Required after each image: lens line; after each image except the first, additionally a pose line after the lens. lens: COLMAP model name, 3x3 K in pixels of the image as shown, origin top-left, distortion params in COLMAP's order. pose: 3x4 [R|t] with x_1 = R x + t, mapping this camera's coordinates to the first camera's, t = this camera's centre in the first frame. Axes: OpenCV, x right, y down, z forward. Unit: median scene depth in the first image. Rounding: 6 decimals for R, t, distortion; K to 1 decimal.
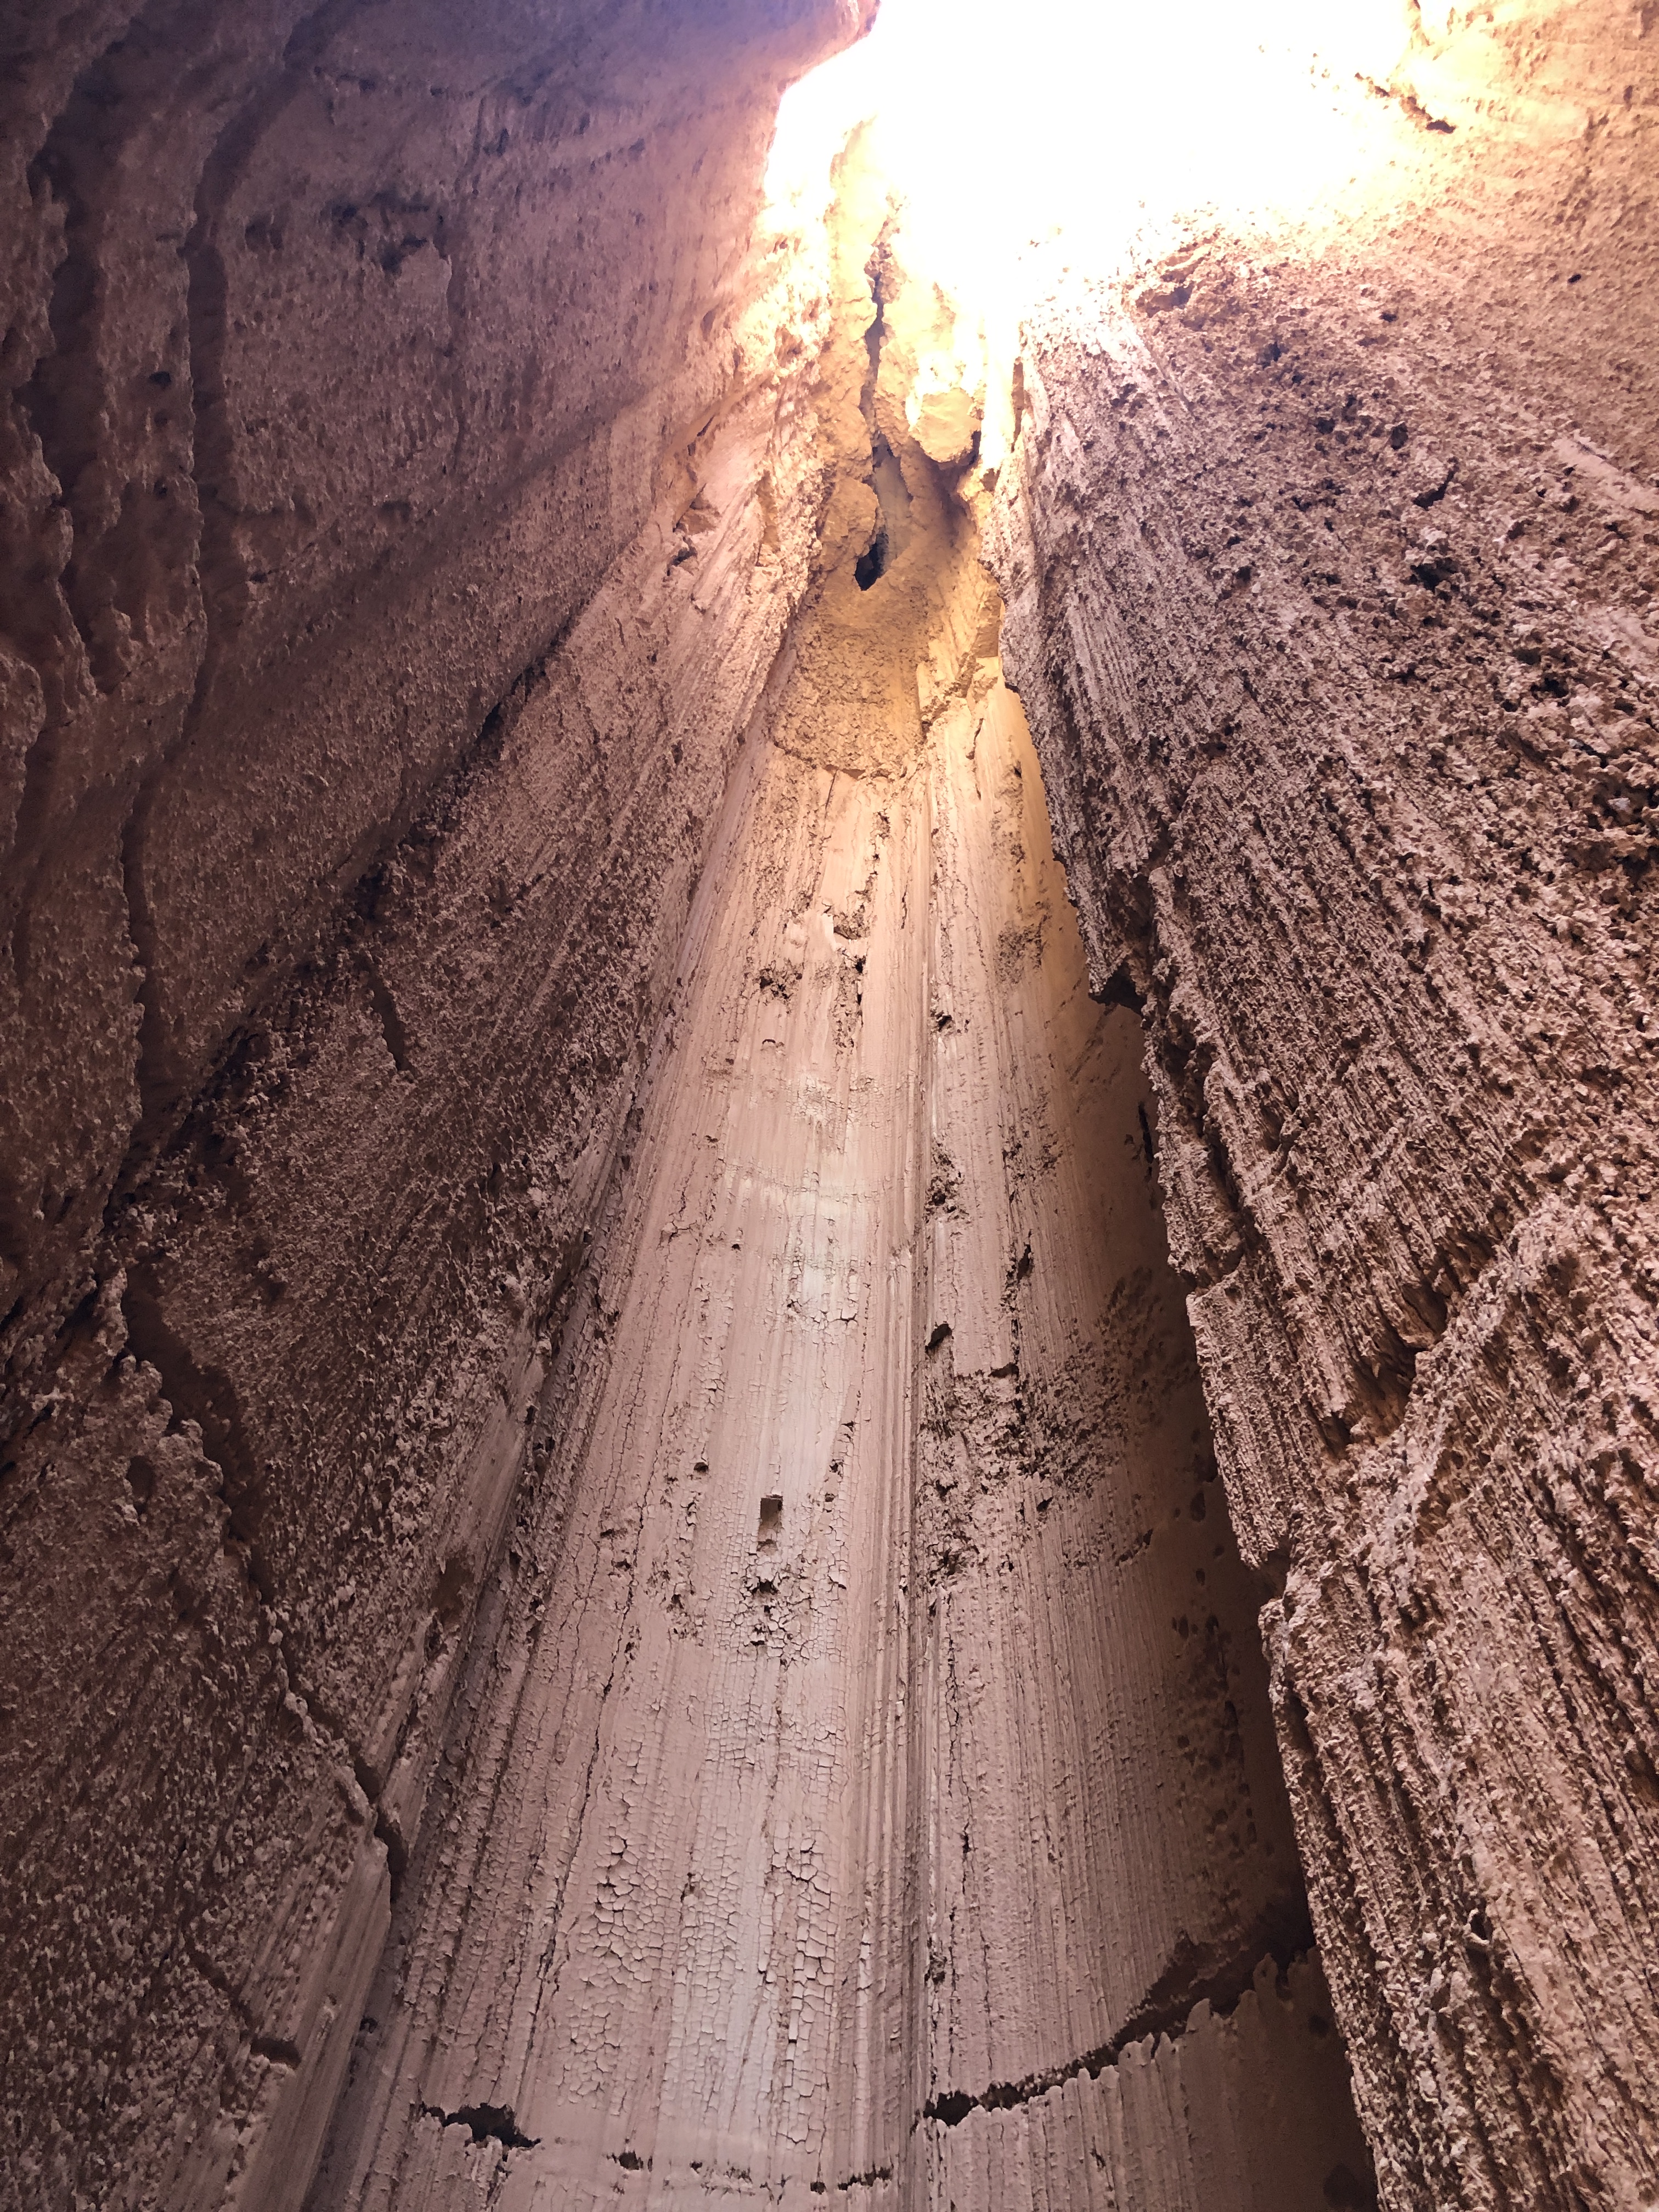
lens RADIAL K [[1843.9, 0, 829.5], [0, 1843.9, 1106.0], [0, 0, 1]] dist [0.036931, -0.005635]
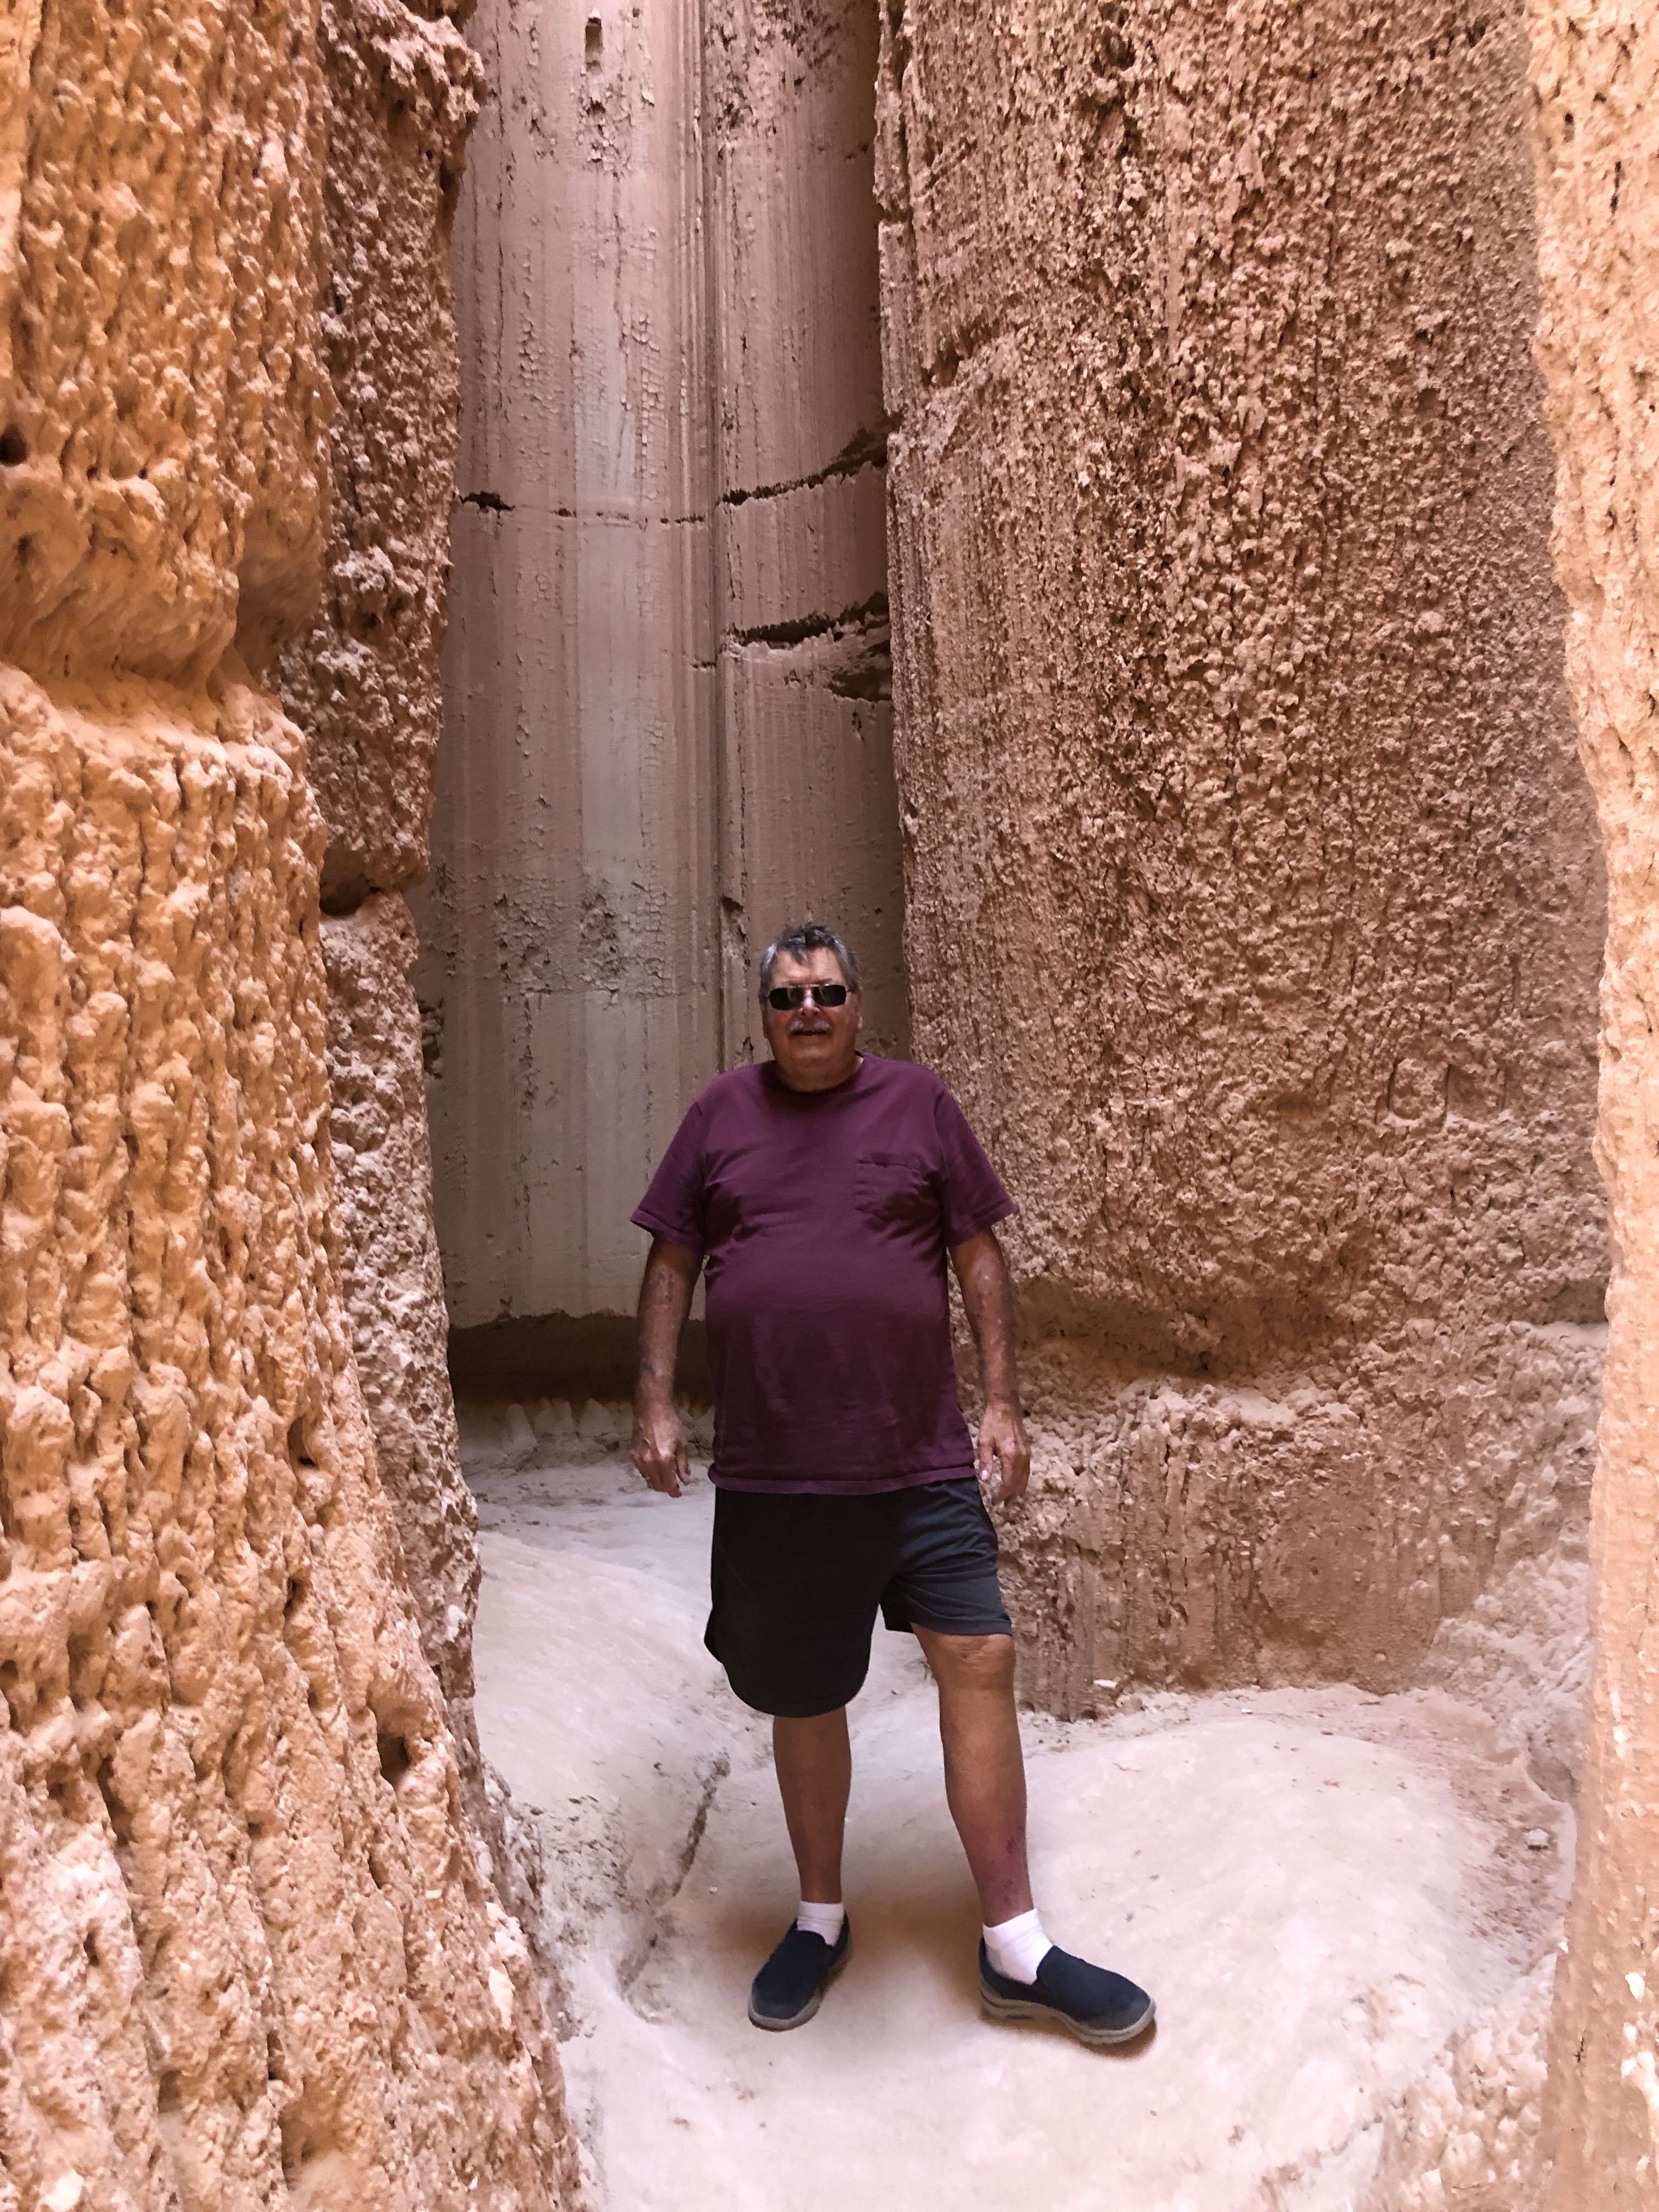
lens RADIAL K [[1796.9, 0, 829.5], [0, 1796.9, 1106.0], [0, 0, 1]] dist [0.025915, -0.005600]
pose [[0.991630, -0.064173, 0.112033, -0.072242], [-0.057992, 0.553883, 0.830572, -0.541545], [-0.115353, -0.830117, 0.545526, -0.445714]]
